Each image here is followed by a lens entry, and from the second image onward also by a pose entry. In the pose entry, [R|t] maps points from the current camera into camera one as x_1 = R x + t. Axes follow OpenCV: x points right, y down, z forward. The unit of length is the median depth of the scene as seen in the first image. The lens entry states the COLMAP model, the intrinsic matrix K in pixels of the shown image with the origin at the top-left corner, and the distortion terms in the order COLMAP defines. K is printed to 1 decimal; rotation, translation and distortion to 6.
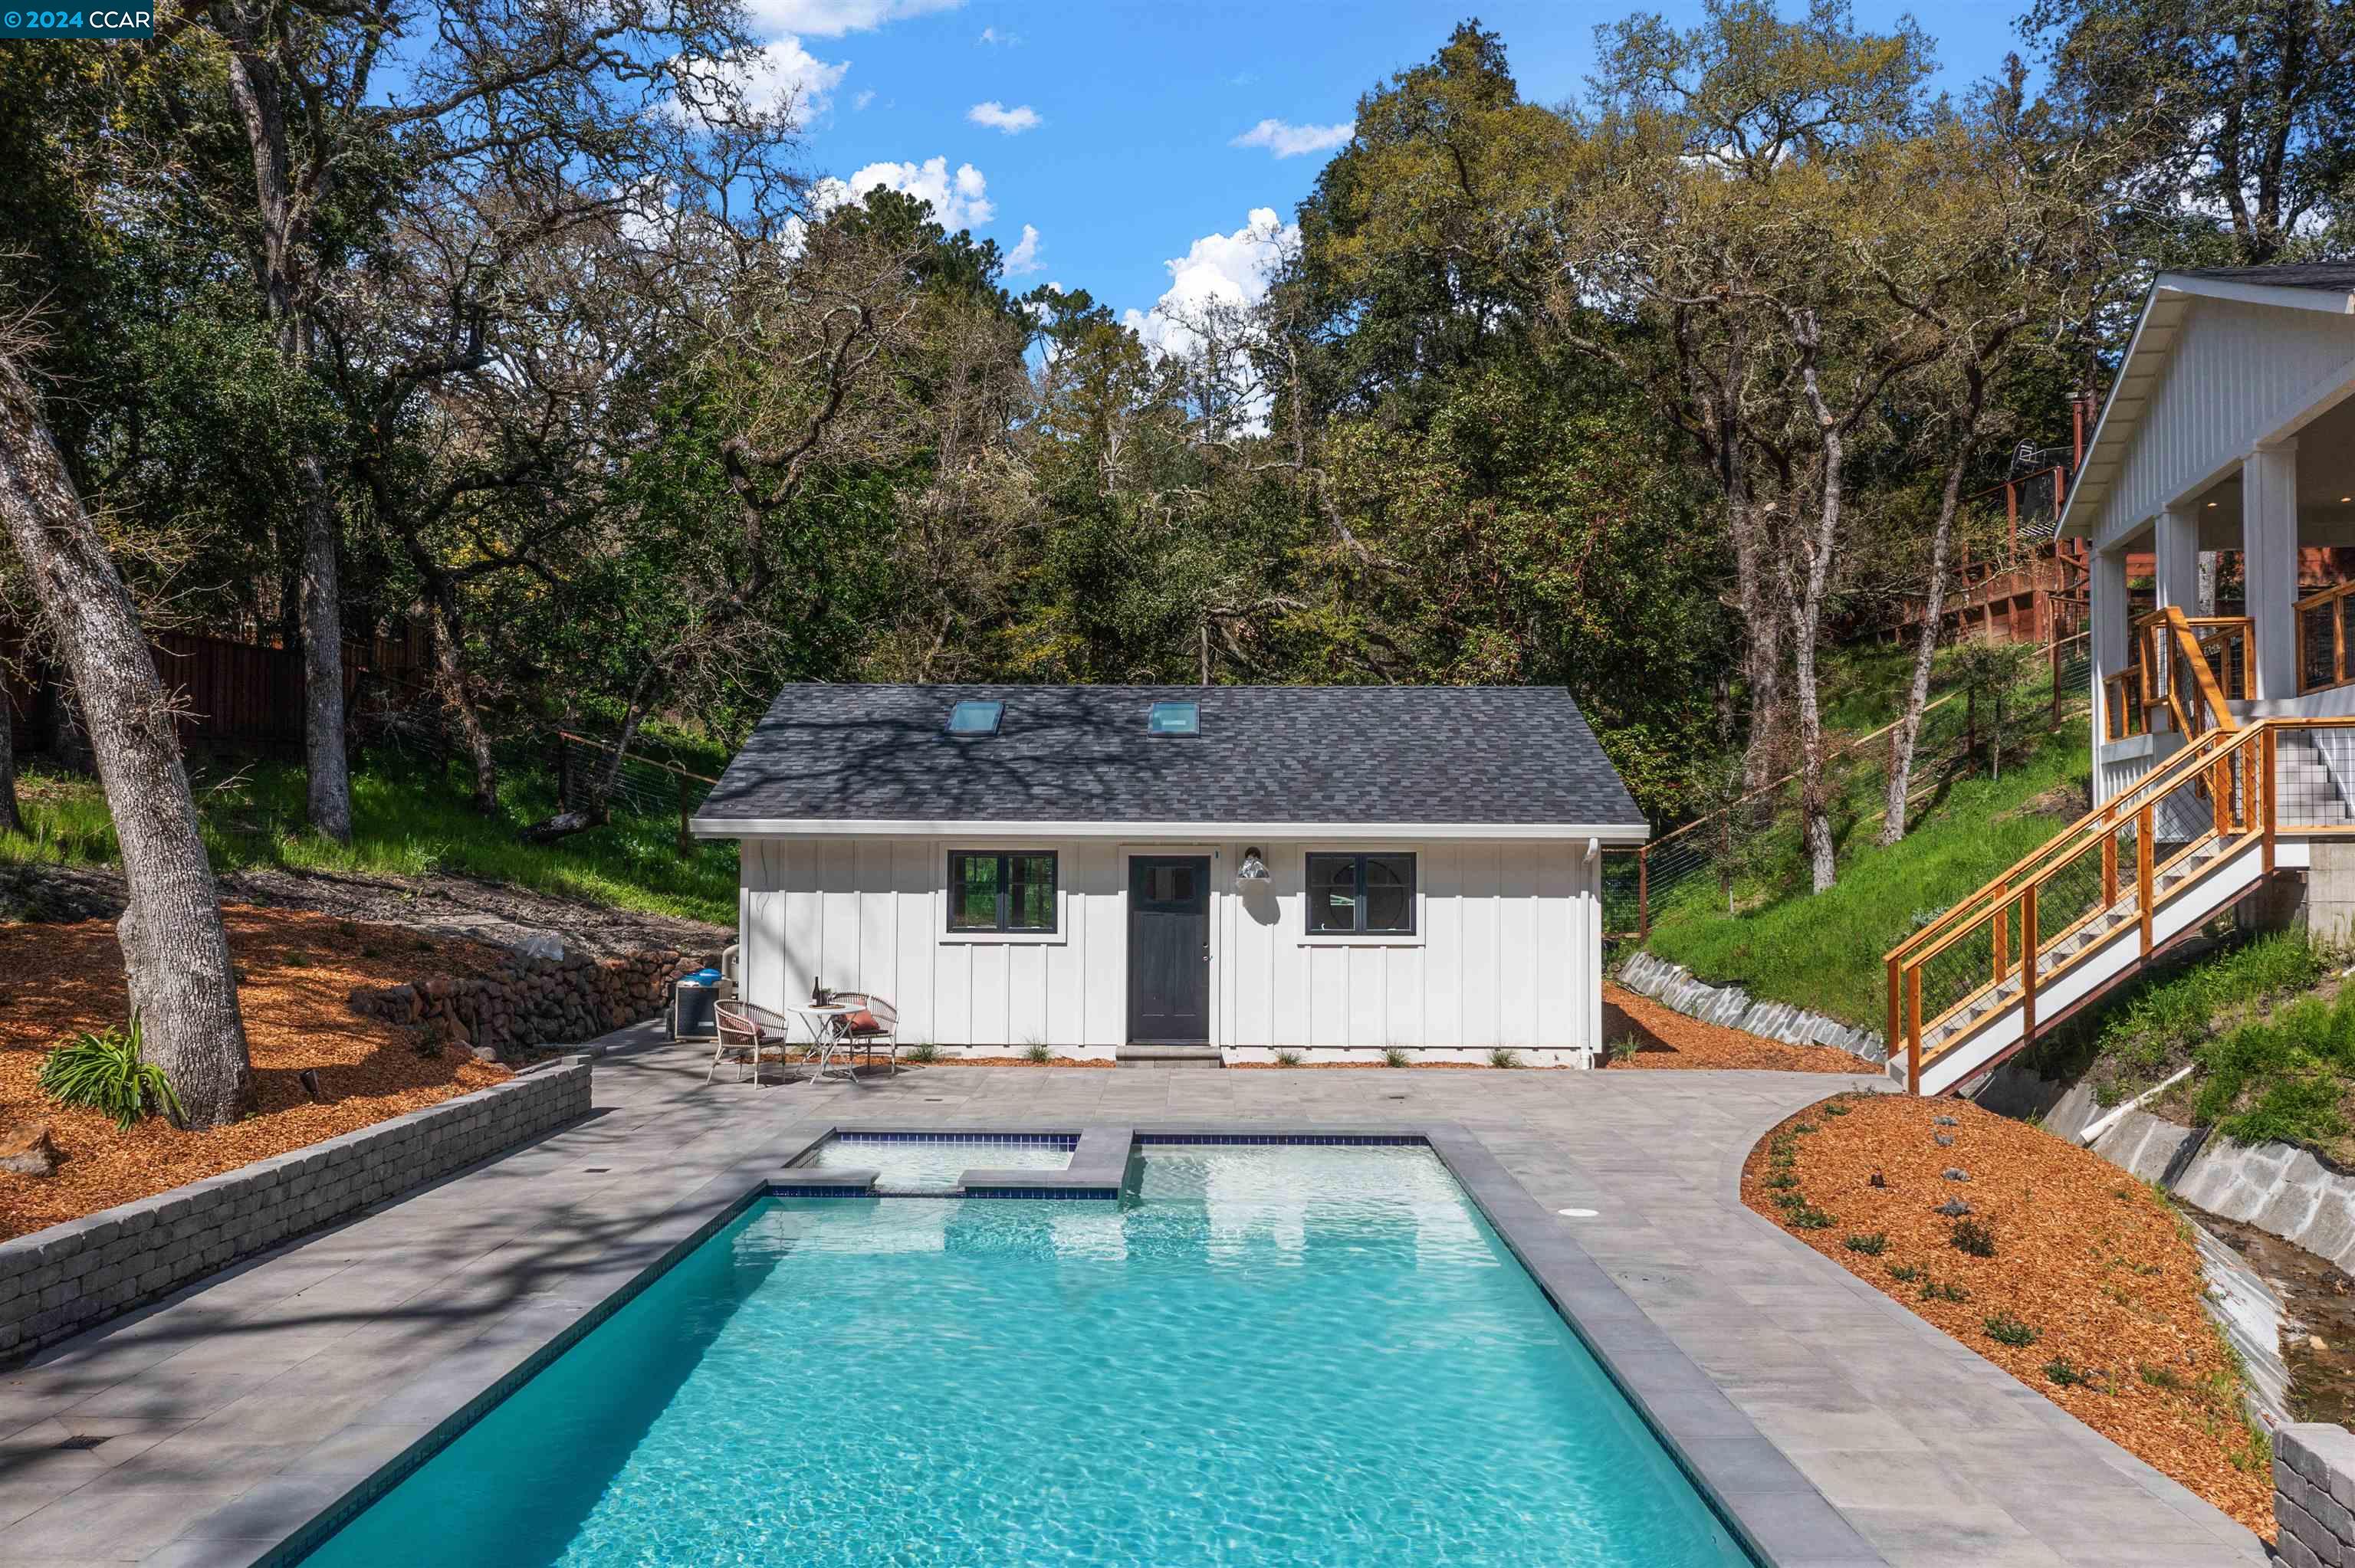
lens RADIAL K [[1896.0, 0, 1177.5], [0, 1896.0, 784.0], [0, 0, 1]] dist [-0.016604, 0.012287]
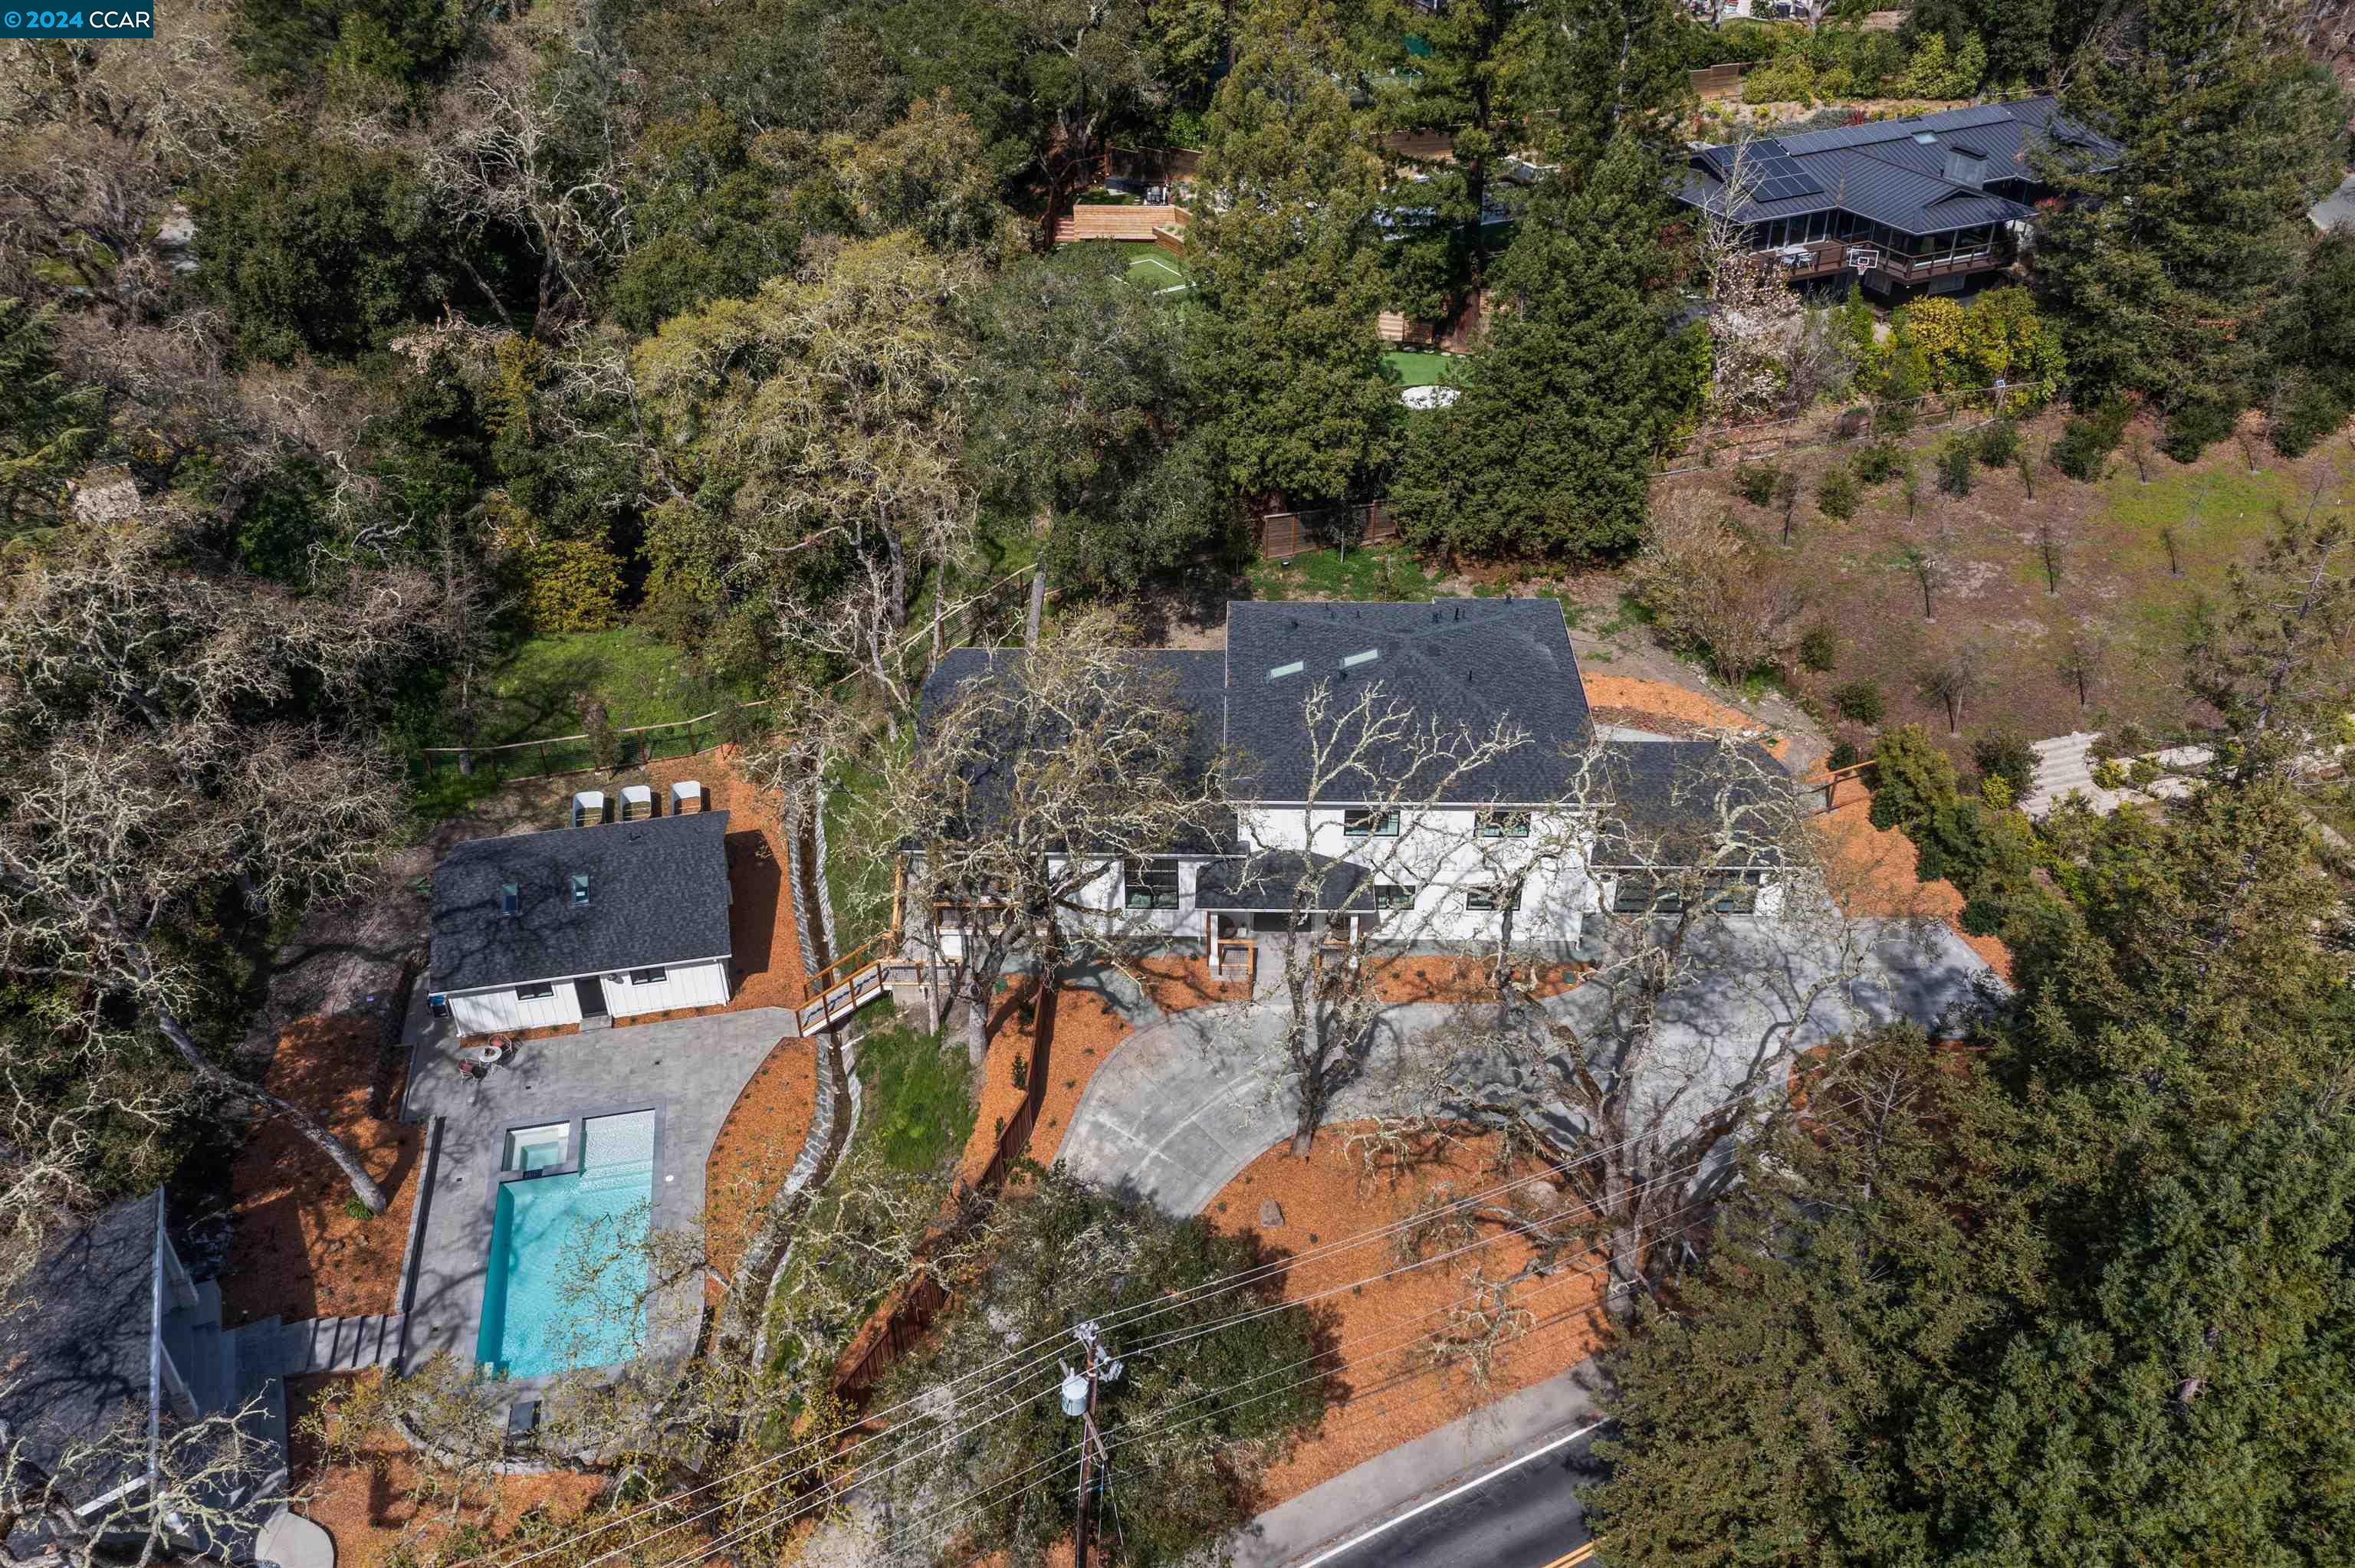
lens RADIAL K [[1923.8, 0, 1177.5], [0, 1923.8, 784.0], [0, 0, 1]] dist [0.000667, -0.003732]
pose [[0.973089, -0.123724, 0.194395, 0.382303], [-0.000569, 0.842333, 0.538957, -2.014535], [-0.230428, -0.524564, 0.819595, -1.764303]]
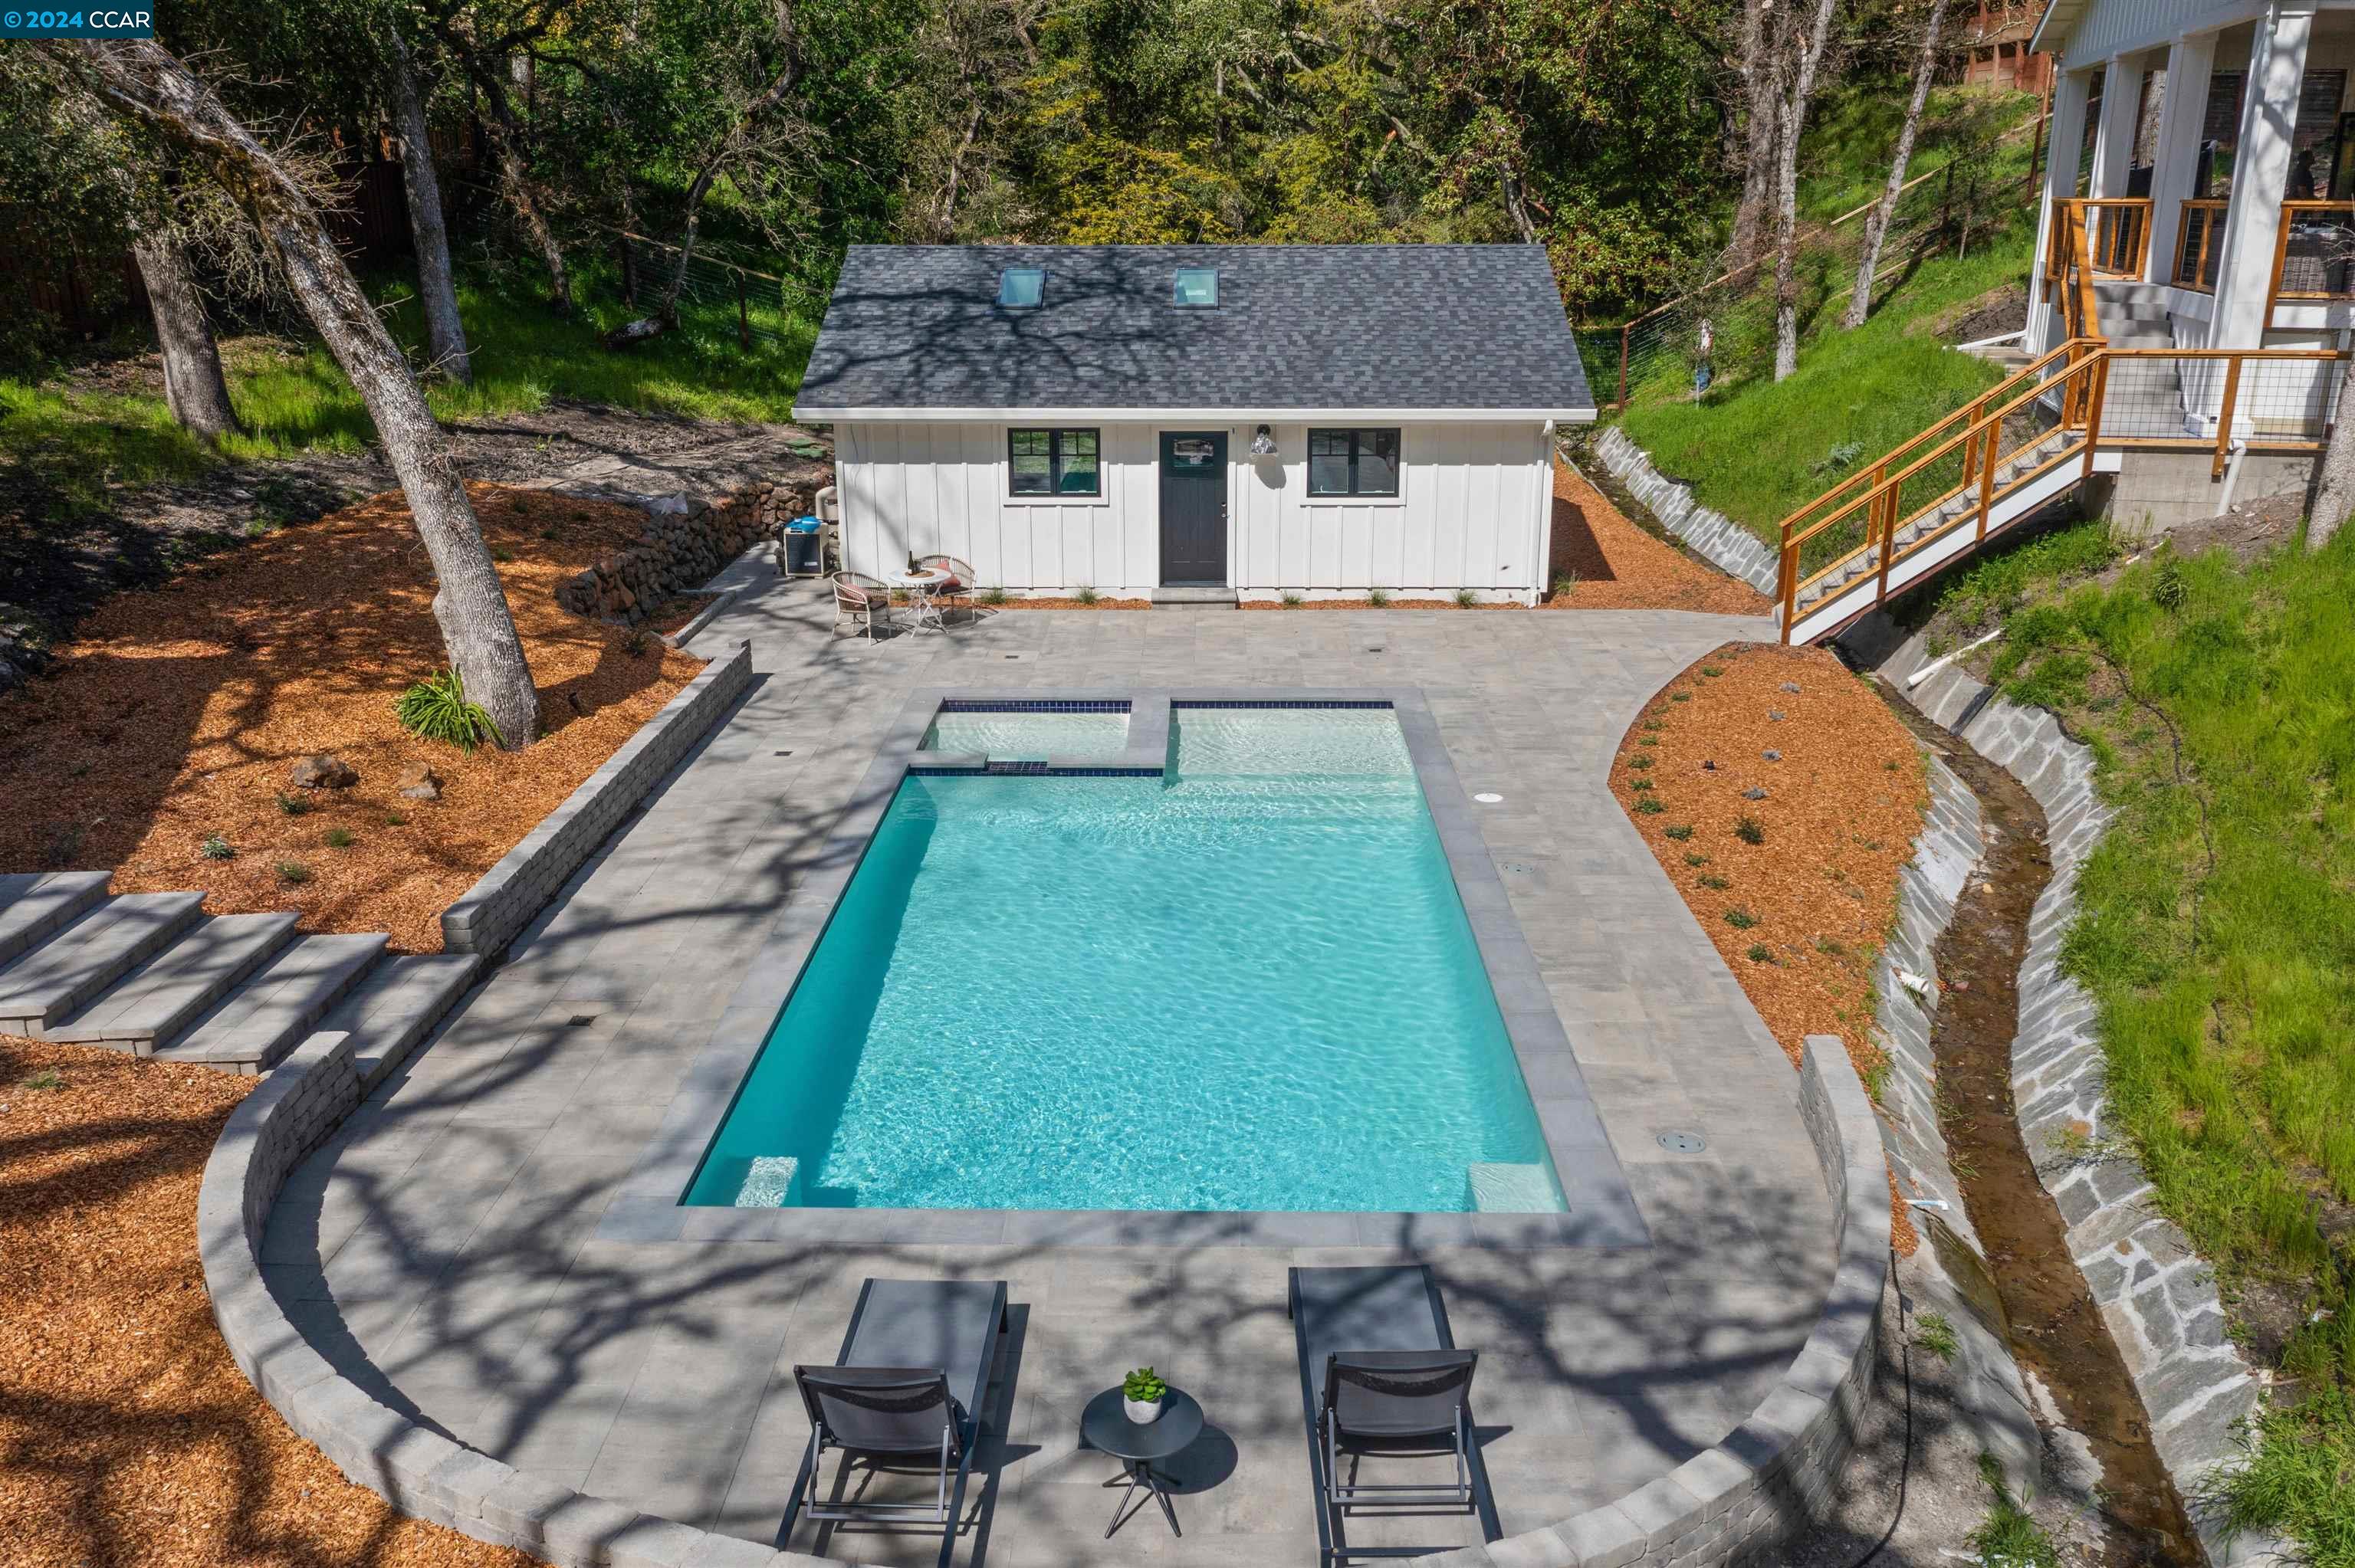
lens RADIAL K [[1923.8, 0, 1177.5], [0, 1923.8, 784.0], [0, 0, 1]] dist [0.000667, -0.003732]
pose [[0.999952, -0.006180, -0.007645, -0.006807], [0.008413, 0.940257, 0.340361, -0.166025], [0.005085, -0.340409, 0.940264, -0.214664]]
